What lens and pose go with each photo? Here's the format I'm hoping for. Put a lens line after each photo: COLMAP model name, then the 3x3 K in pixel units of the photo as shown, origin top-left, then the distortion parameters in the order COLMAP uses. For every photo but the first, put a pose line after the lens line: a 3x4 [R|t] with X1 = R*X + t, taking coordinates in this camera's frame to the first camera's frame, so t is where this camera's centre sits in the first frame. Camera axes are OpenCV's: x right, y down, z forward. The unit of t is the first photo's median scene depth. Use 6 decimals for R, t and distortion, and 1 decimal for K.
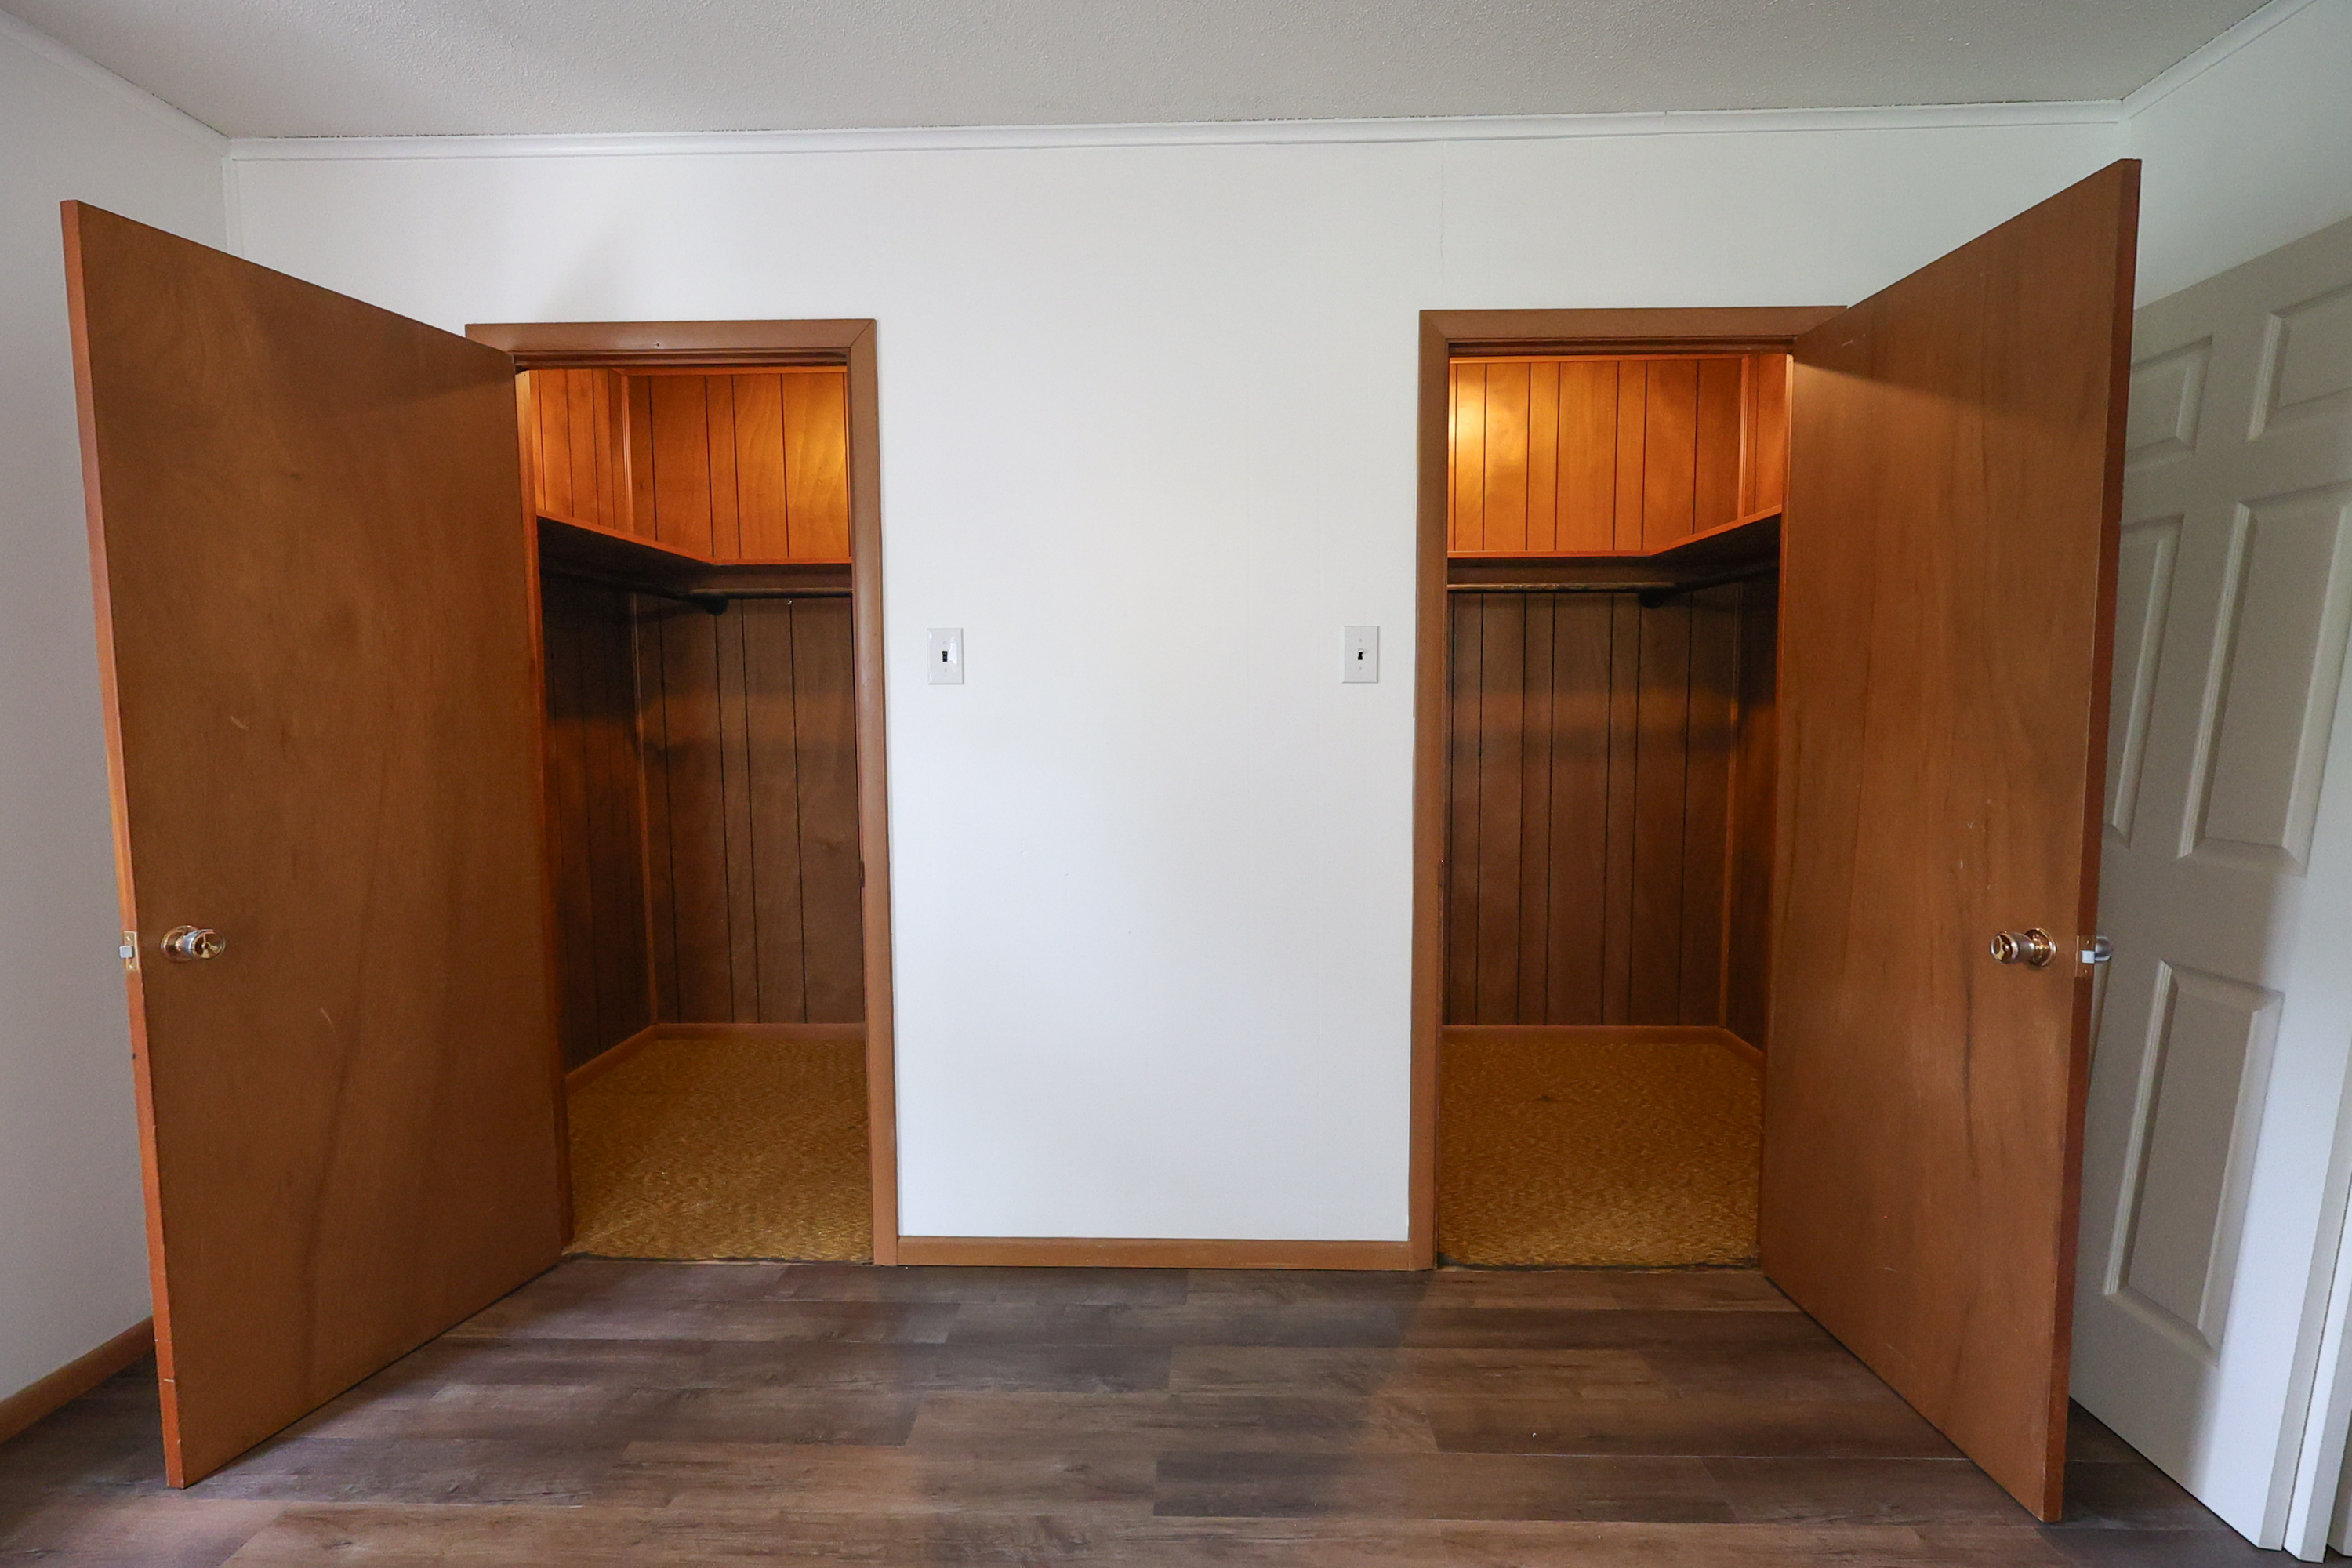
lens RADIAL K [[1095.2, 0, 1172.3], [0, 1095.2, 787.3], [0, 0, 1]] dist [-0.008593, 0.001046]
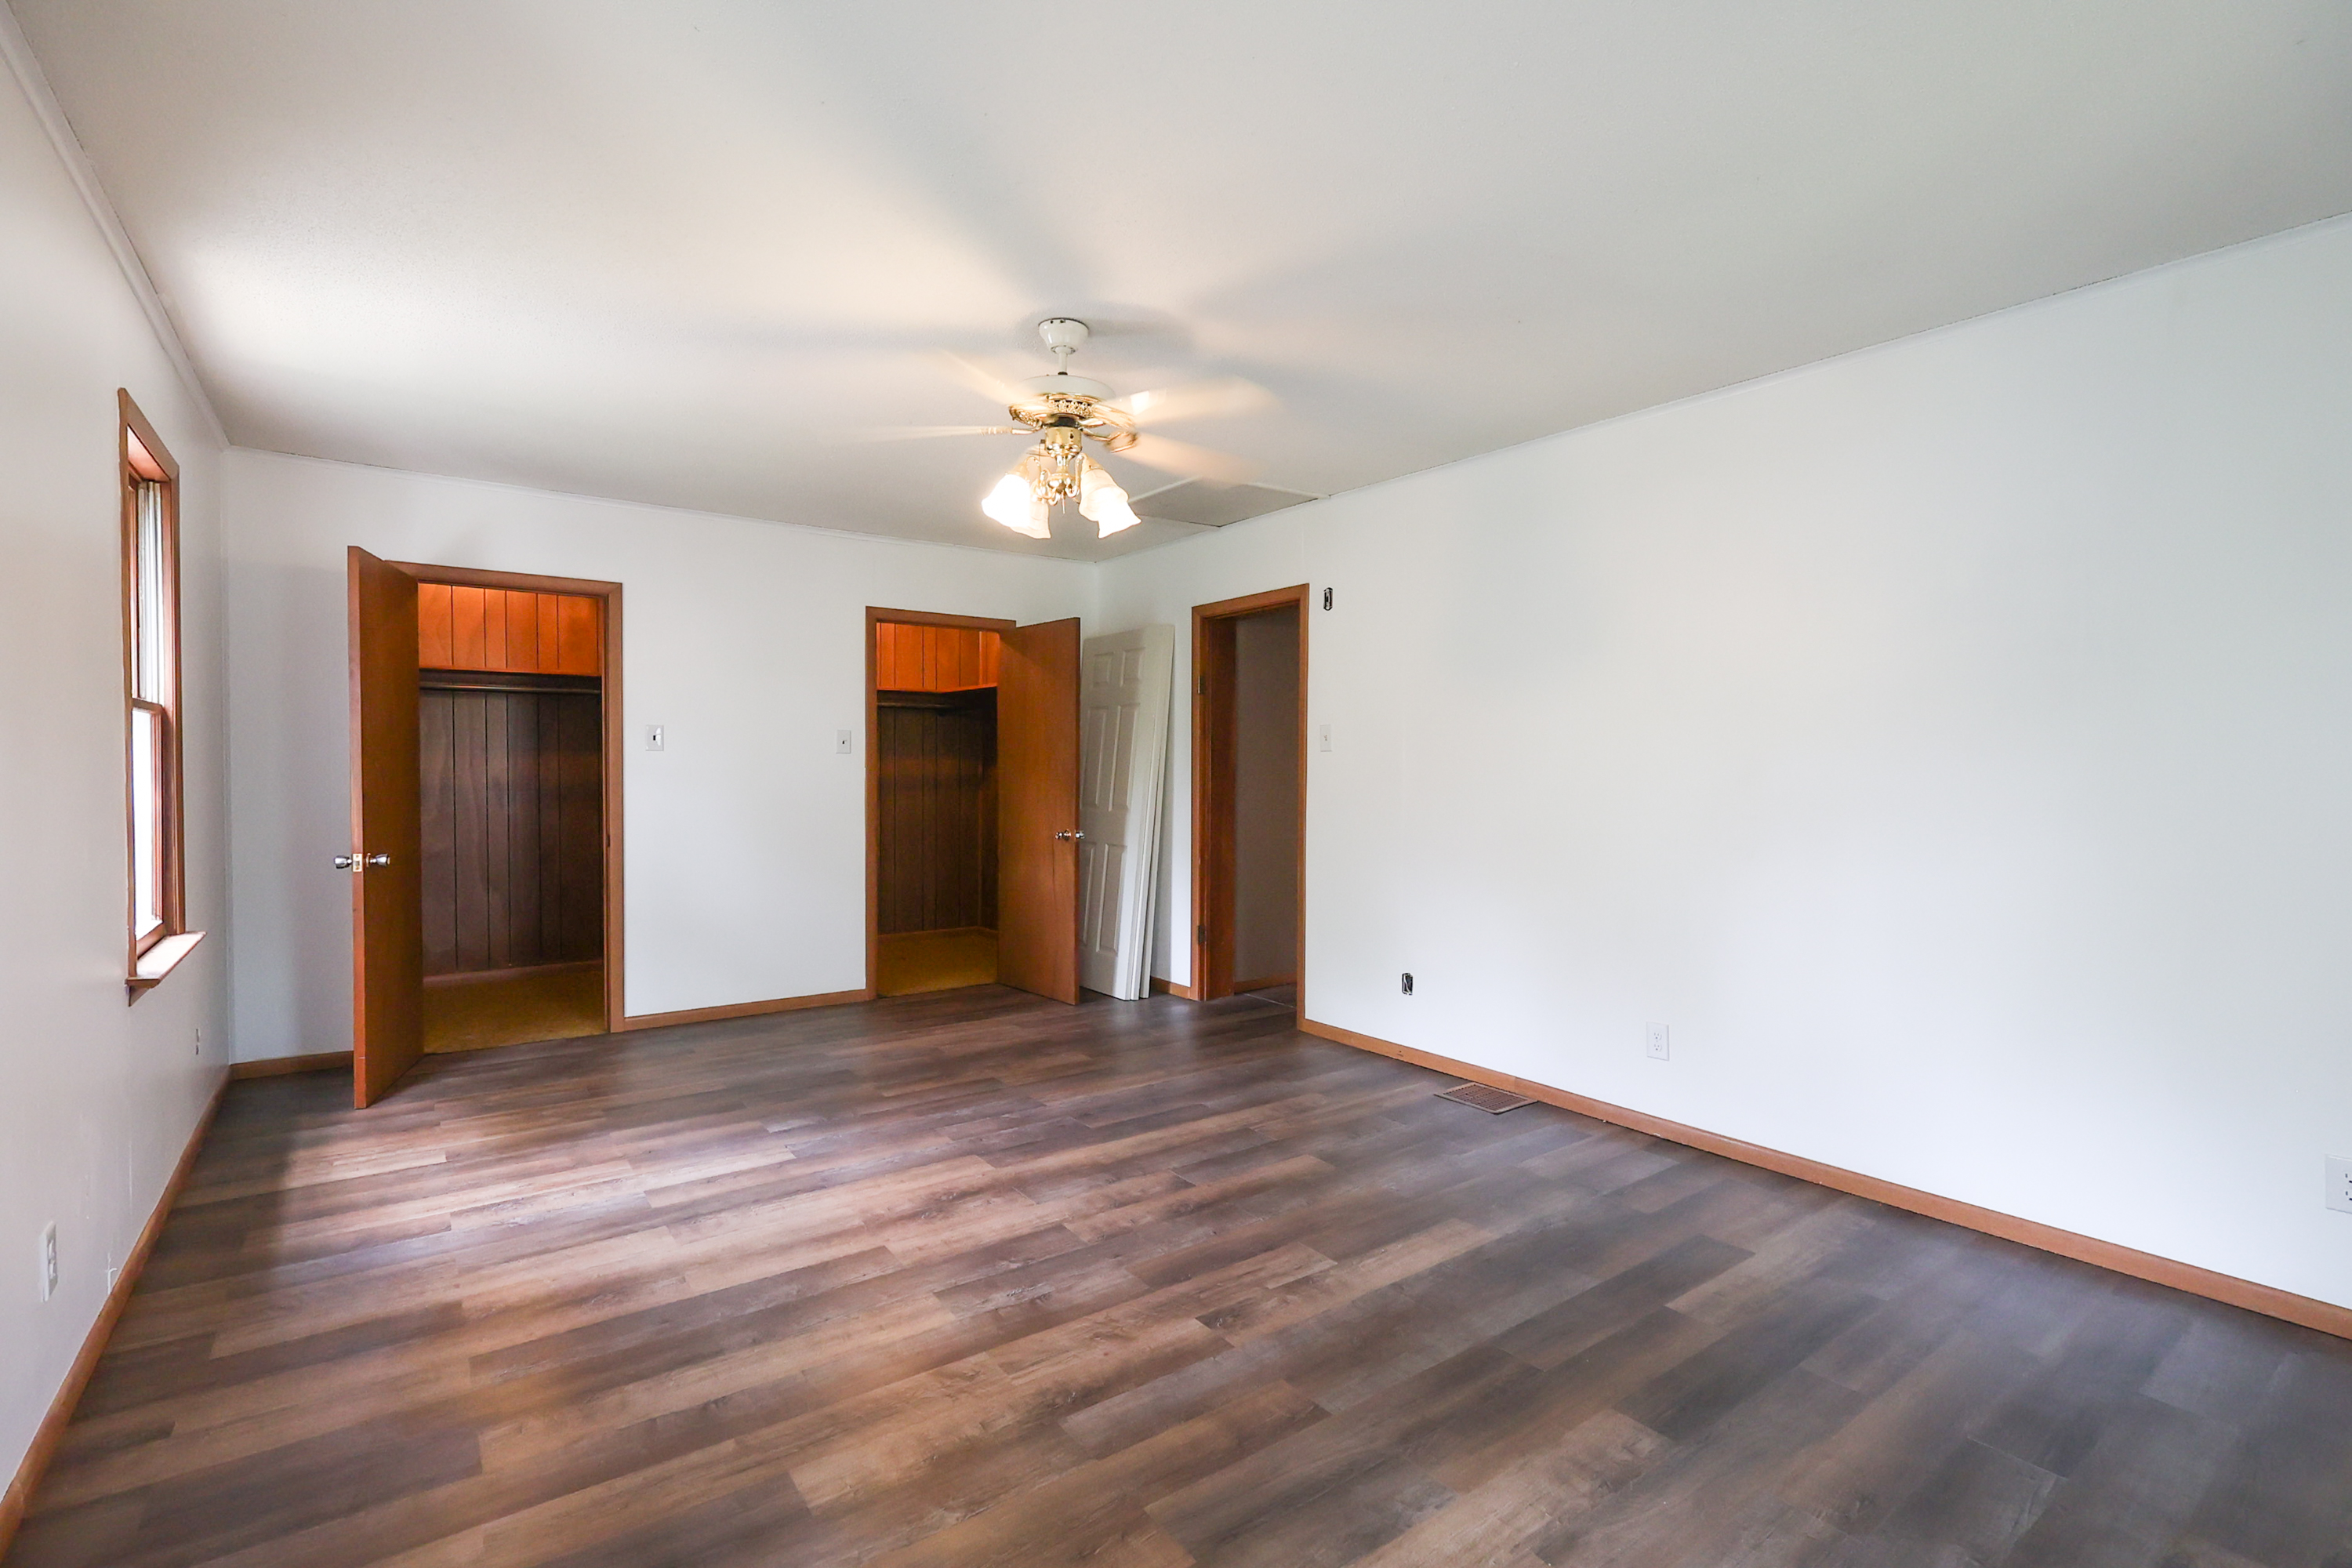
lens RADIAL K [[1095.2, 0, 1173.1], [0, 1095.2, 784.7], [0, 0, 1]] dist [-0.008593, 0.001046]
pose [[0.791051, -0.000696, 0.611750, -0.732362], [0.037785, 0.998146, -0.047724, 0.116388], [-0.610582, 0.060867, 0.789610, -1.351689]]
